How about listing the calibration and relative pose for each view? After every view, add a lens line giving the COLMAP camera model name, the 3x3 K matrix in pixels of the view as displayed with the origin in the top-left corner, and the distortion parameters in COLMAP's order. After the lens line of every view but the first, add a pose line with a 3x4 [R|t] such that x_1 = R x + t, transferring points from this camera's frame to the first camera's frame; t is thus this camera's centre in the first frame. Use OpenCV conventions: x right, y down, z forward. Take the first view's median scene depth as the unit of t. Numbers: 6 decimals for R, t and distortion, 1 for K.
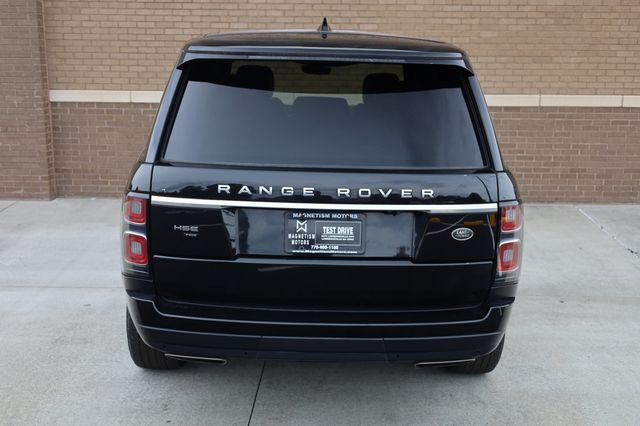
lens RADIAL K [[774.4, 0, 303.0], [0, 774.4, 211.5], [0, 0, 1]] dist [0.021638, 0.031392]
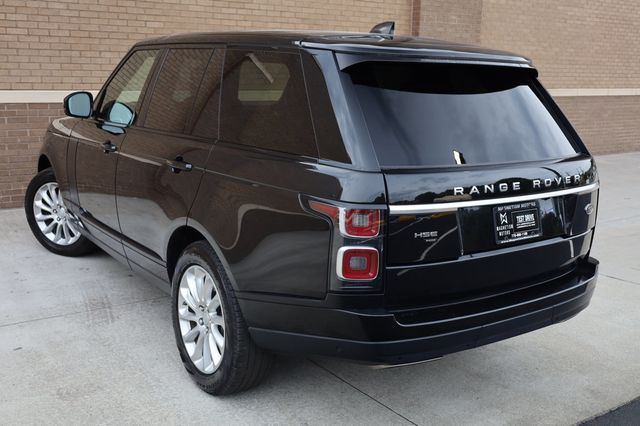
lens RADIAL K [[704.2, 0, 320.0], [0, 704.2, 213.0], [0, 0, 1]] dist [0.013332, 0.019526]
pose [[0.805827, -0.115975, 0.580683, -0.776203], [0.100671, 0.993189, 0.058658, -0.071783], [-0.583531, 0.011190, 0.812014, 0.347387]]
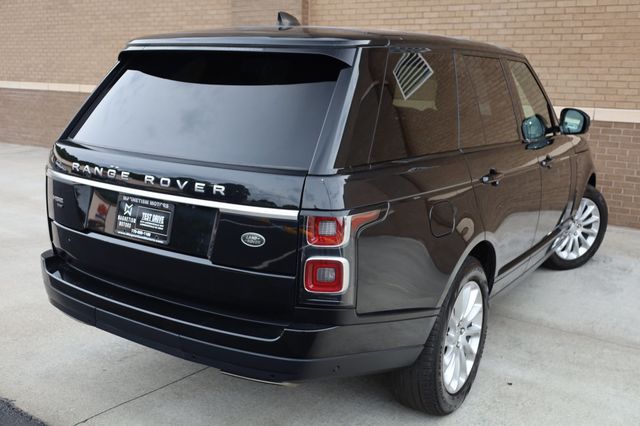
lens RADIAL K [[671.8, 0, 320.0], [0, 671.8, 213.0], [0, 0, 1]] dist [0.007035, 0.009746]
pose [[0.838282, 0.120410, -0.531774, 0.681781], [-0.122220, 0.991989, 0.031952, -0.035699], [0.531361, 0.038209, 0.846283, 0.379368]]
